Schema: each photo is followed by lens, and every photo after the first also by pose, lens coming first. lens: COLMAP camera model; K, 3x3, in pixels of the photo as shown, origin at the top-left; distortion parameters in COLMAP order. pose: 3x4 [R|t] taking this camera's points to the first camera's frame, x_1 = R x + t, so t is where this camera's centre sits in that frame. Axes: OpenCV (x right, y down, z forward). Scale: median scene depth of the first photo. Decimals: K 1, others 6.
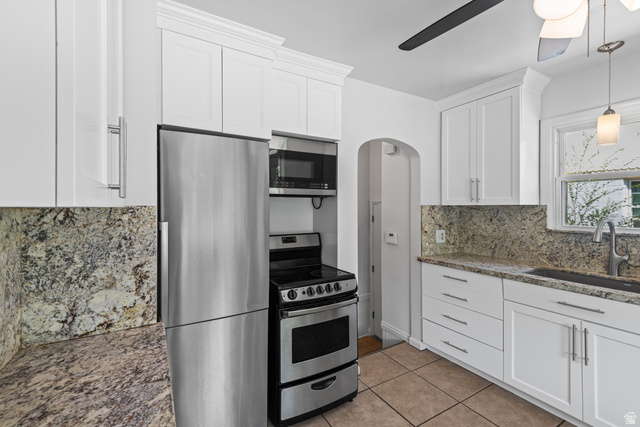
lens RADIAL K [[292.0, 0, 321.5], [0, 292.0, 208.3], [0, 0, 1]] dist [0.017162, -0.001007]
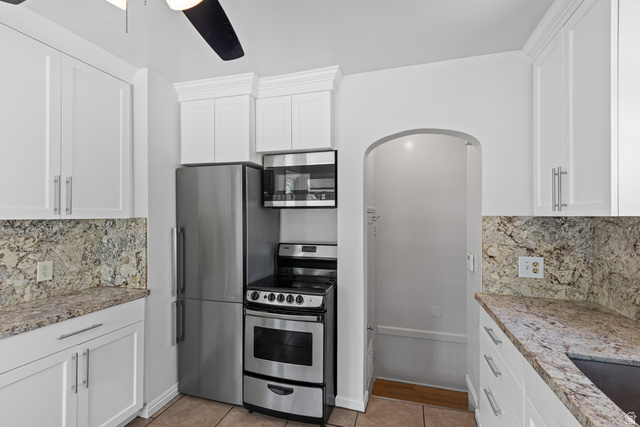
lens RADIAL K [[292.0, 0, 321.1], [0, 292.0, 215.3], [0, 0, 1]] dist [0.017162, -0.001007]
pose [[0.675978, 0.000092, -0.736921, 0.826381], [-0.003641, 0.999988, -0.003215, -0.012485], [0.736912, 0.004856, 0.675971, 0.384581]]
